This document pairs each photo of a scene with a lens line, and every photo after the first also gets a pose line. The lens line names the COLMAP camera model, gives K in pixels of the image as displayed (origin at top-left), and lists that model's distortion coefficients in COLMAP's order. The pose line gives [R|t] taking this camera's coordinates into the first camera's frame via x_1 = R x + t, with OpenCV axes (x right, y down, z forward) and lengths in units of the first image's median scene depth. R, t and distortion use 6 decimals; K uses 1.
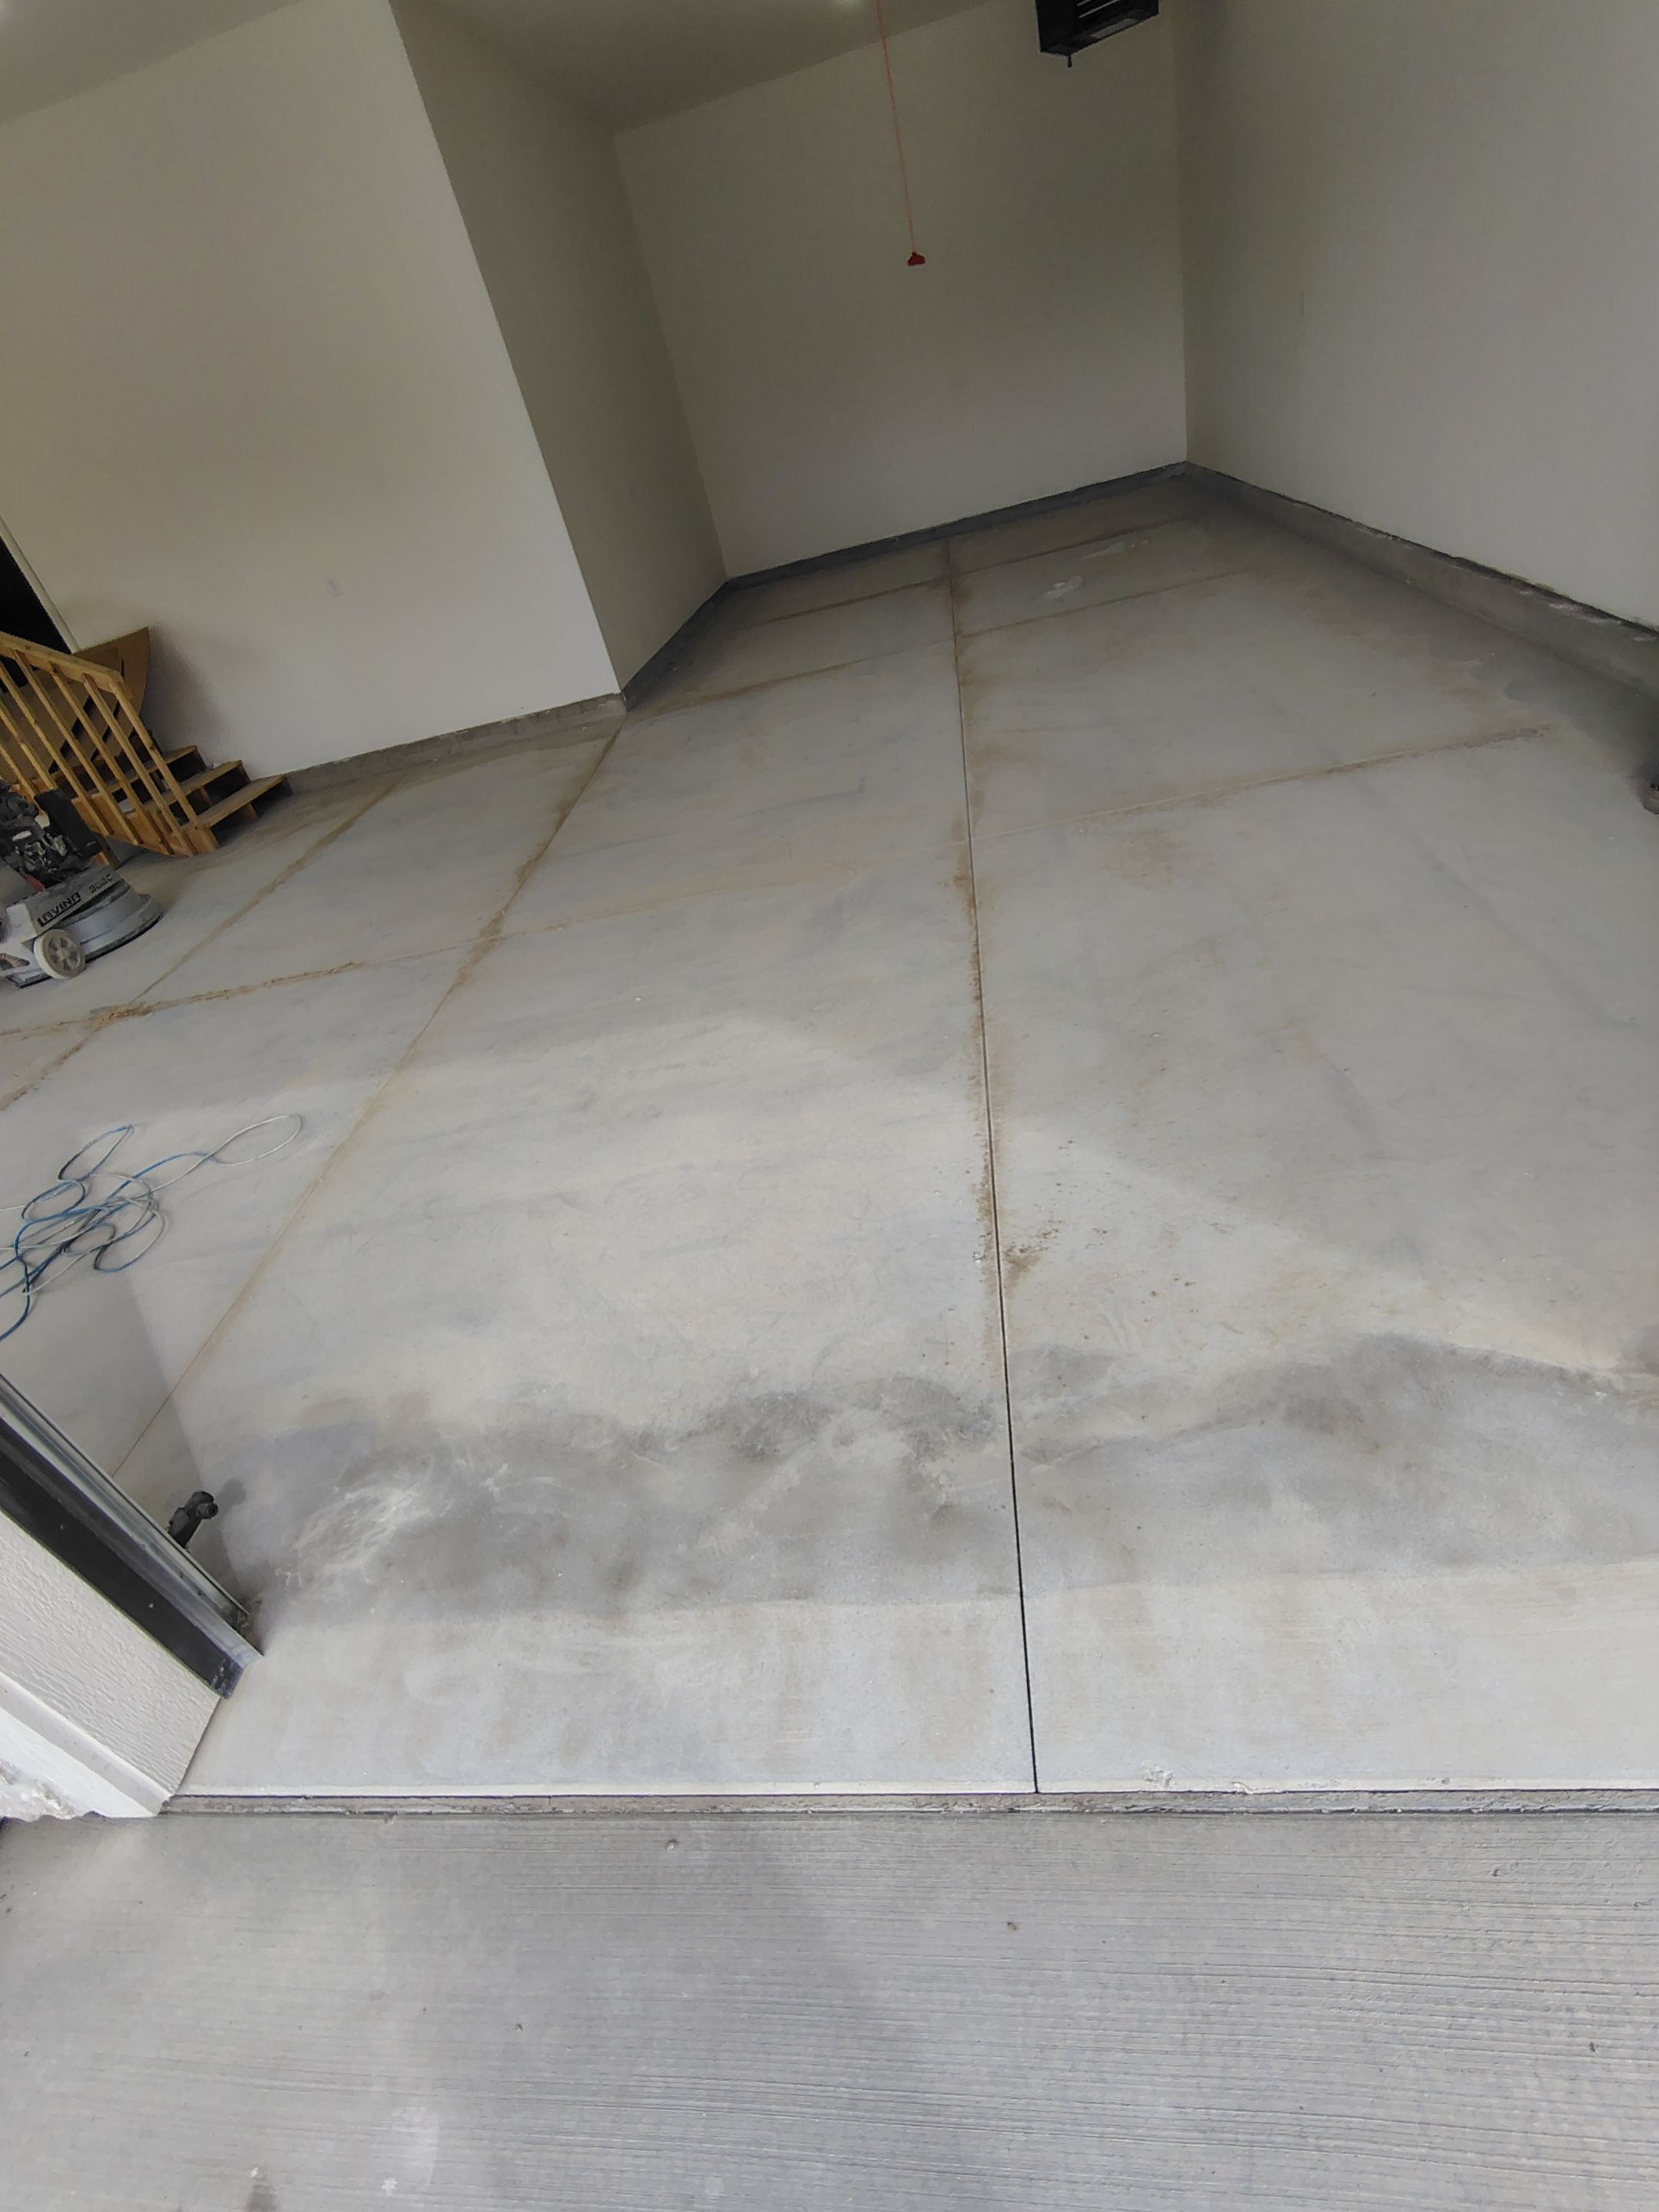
lens RADIAL K [[1031.8, 0, 822.2], [0, 1031.8, 1099.3], [0, 0, 1]] dist [-0.004907, 0.000632]
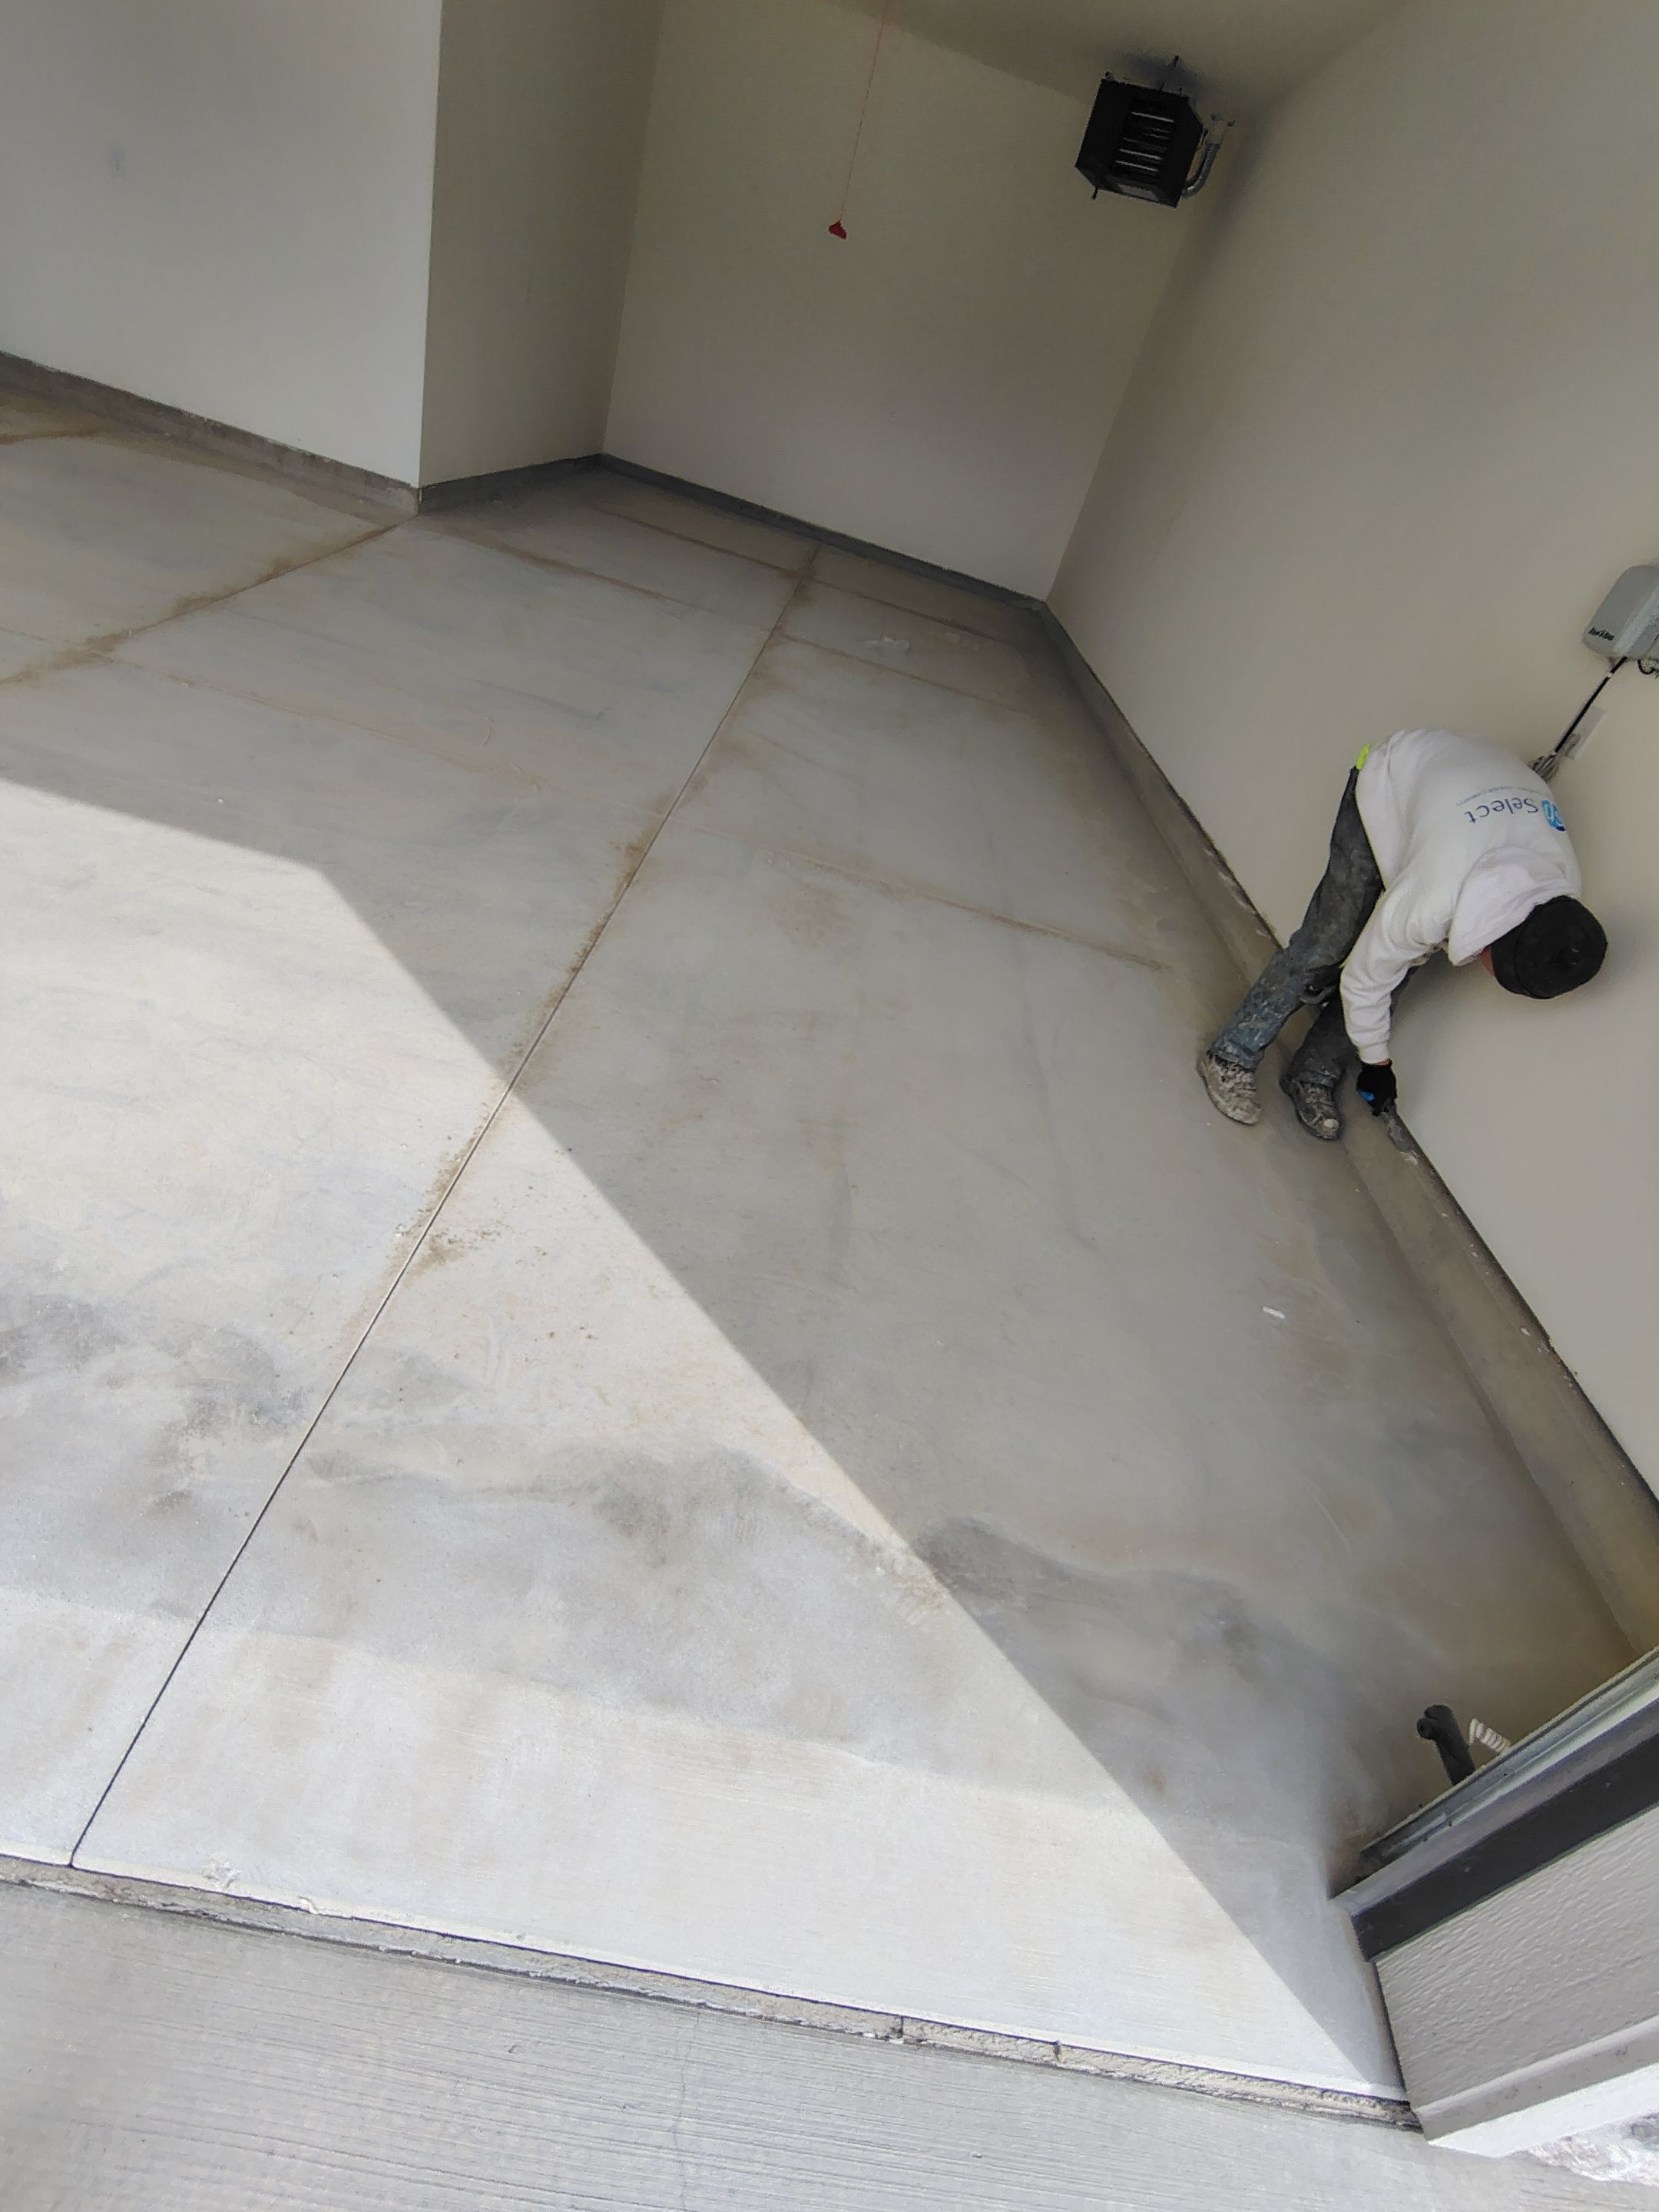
lens RADIAL K [[1019.1, 0, 822.8], [0, 1019.1, 1099.1], [0, 0, 1]] dist [-0.010826, 0.005614]
pose [[0.868861, 0.389619, 0.305414, 0.177364], [-0.397871, 0.916674, -0.037520, -0.072809], [-0.294583, -0.088916, 0.951480, 0.073377]]
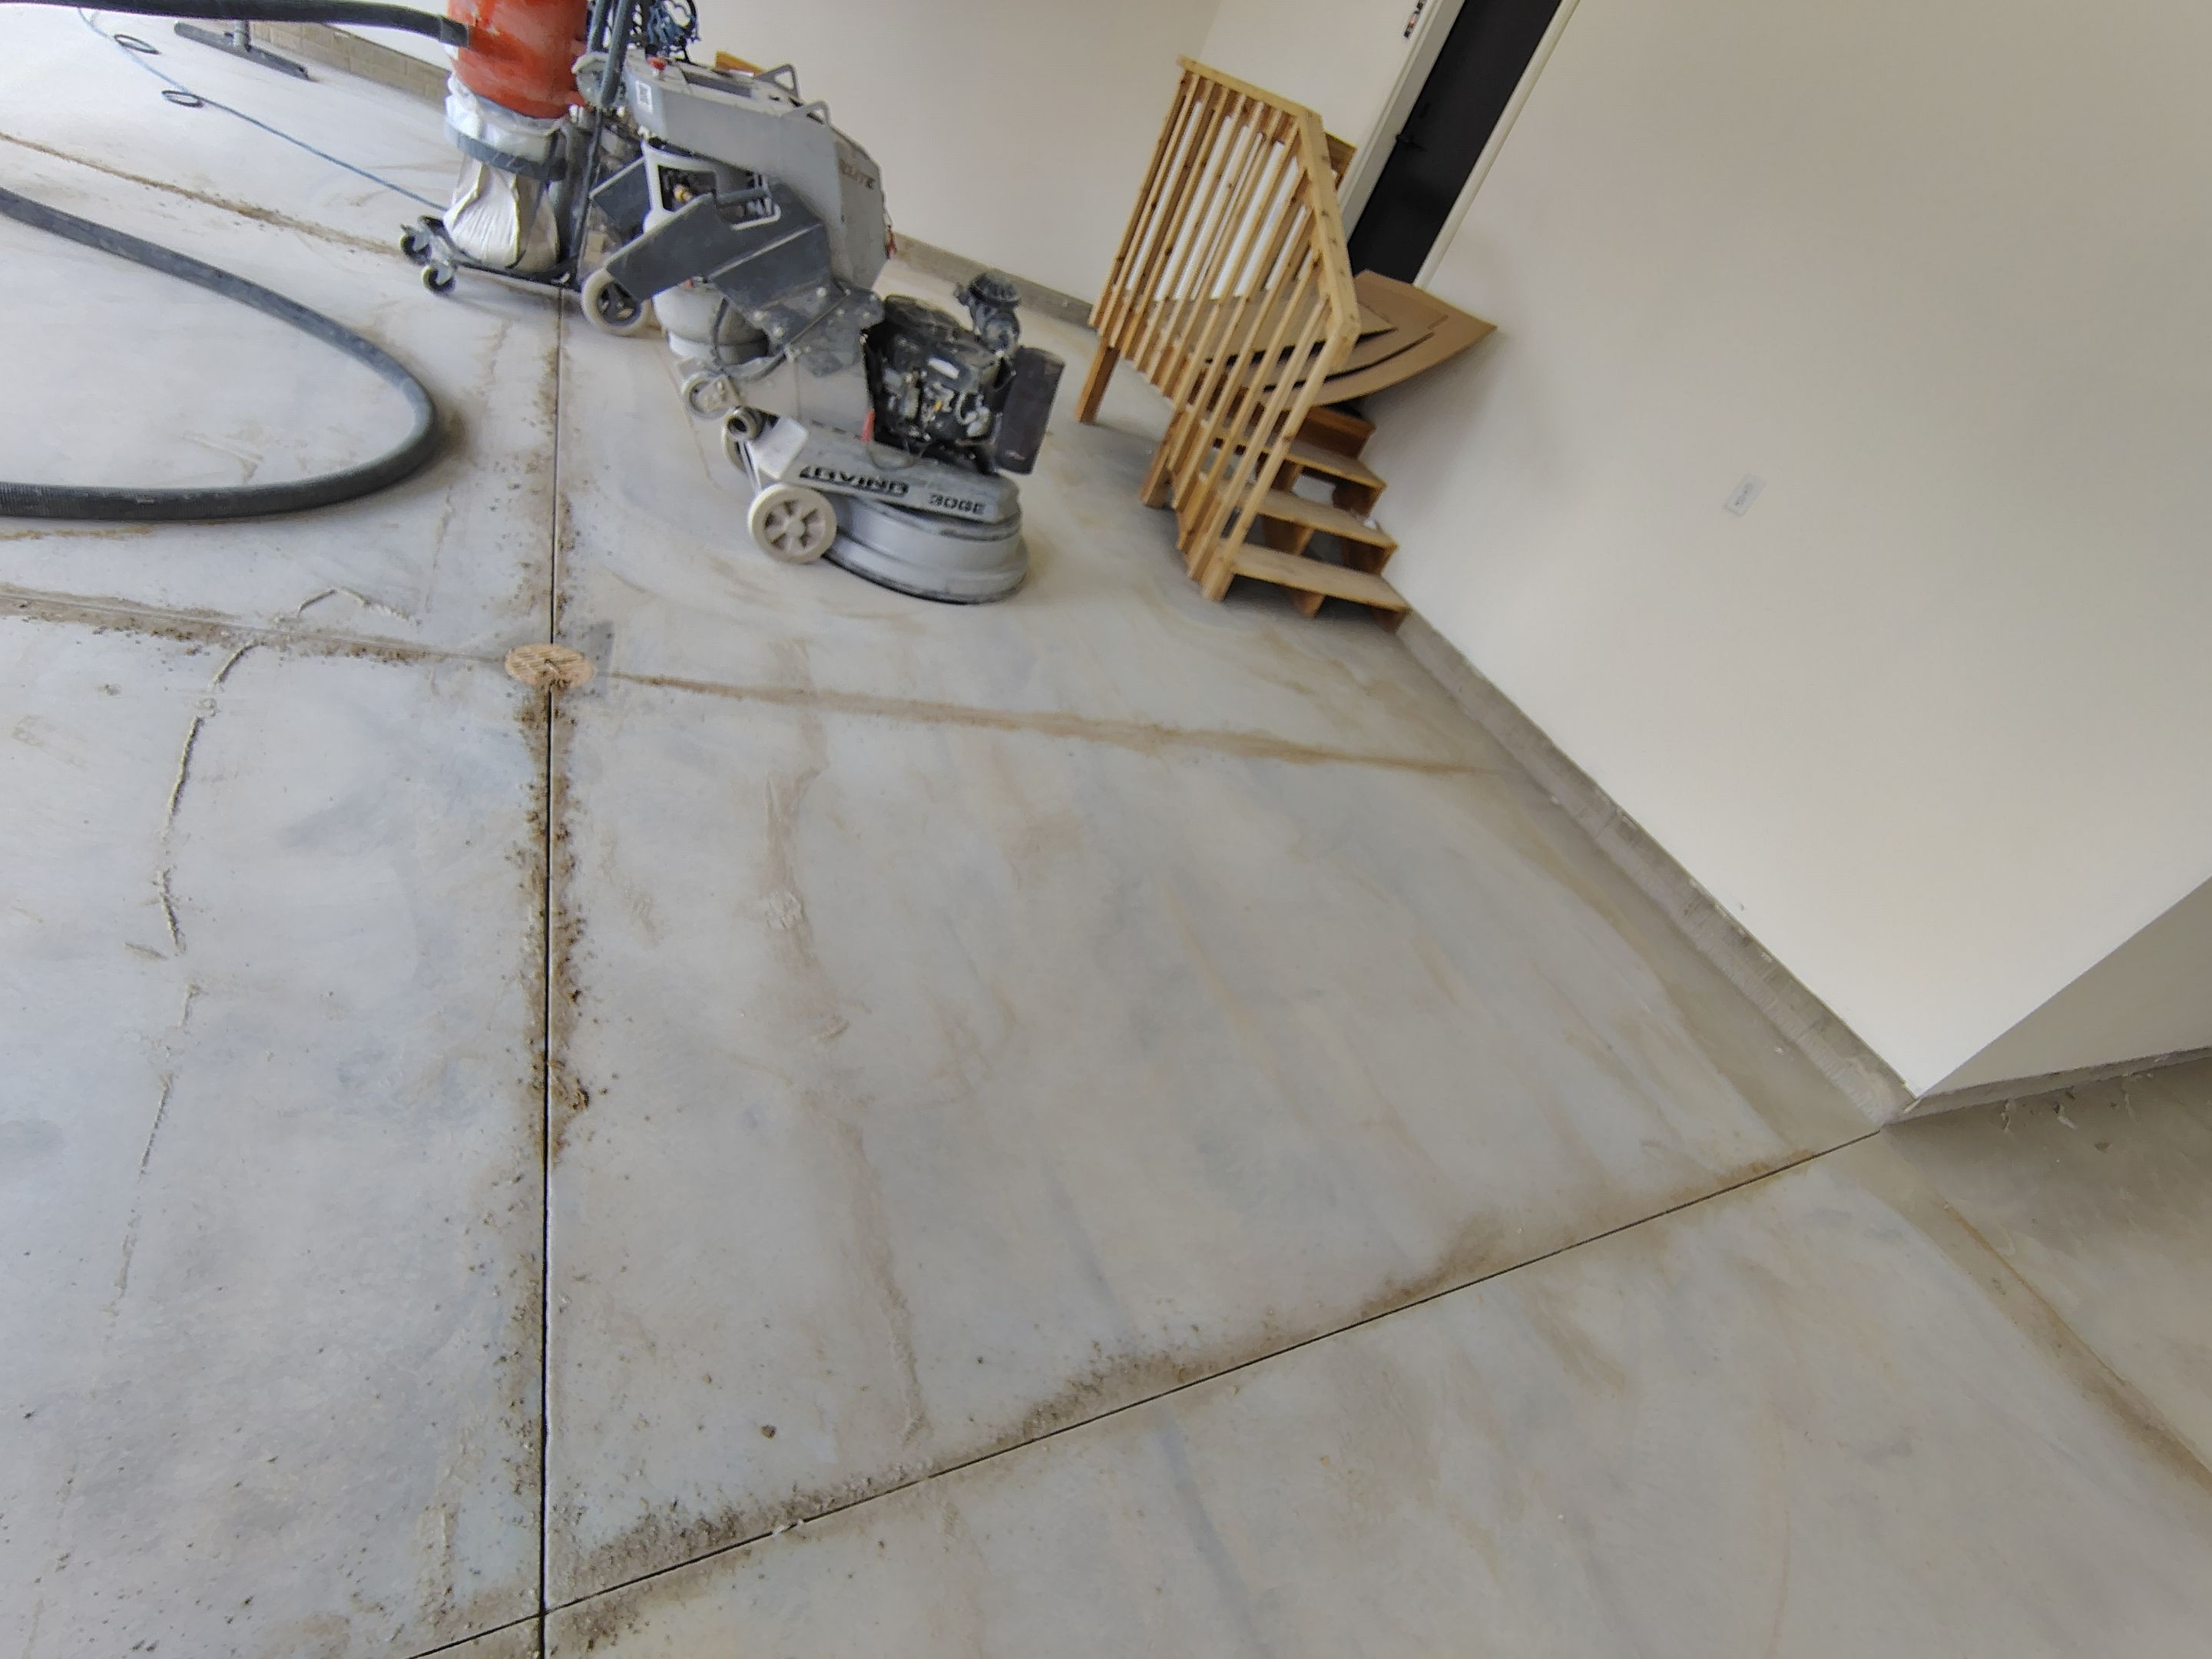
lens RADIAL K [[1019.1, 0, 1106.0], [0, 1019.1, 829.5], [0, 0, 1]] dist [-0.010826, 0.005614]
pose [[0.317992, 0.827346, -0.463011, -0.787680], [-0.848549, 0.466194, 0.250255, -1.056166], [0.422901, 0.313309, 0.850290, 1.870248]]
